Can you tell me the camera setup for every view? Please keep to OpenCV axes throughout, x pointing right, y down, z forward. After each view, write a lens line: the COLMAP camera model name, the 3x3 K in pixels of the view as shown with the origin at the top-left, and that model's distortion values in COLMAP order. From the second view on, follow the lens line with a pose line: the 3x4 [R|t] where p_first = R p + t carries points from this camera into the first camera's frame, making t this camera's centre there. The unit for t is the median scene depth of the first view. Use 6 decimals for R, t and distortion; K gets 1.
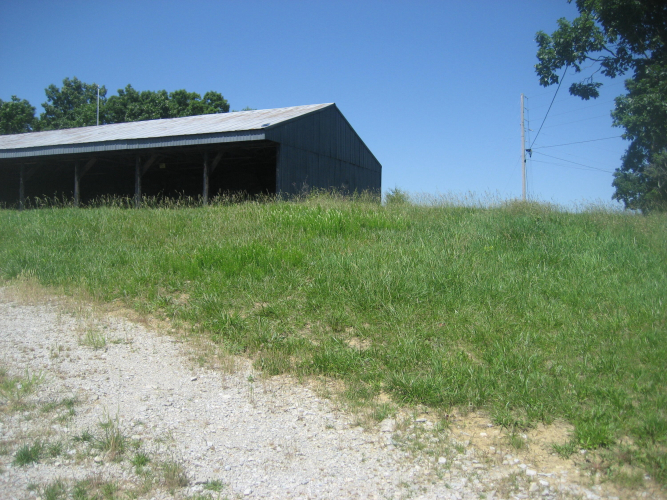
lens RADIAL K [[719.4, 0, 338.0], [0, 719.4, 252.5], [0, 0, 1]] dist [-0.063395, 0.000000]
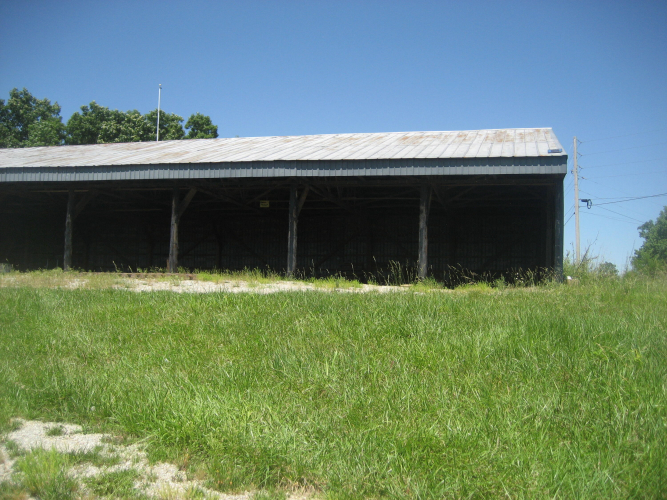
lens RADIAL K [[719.4, 0, 336.7], [0, 719.4, 252.8], [0, 0, 1]] dist [-0.063395, 0.000000]
pose [[0.988123, 0.028868, 0.150932, -0.140757], [-0.020471, 0.998170, -0.056896, -0.017991], [-0.152298, 0.053130, 0.986906, 0.155267]]
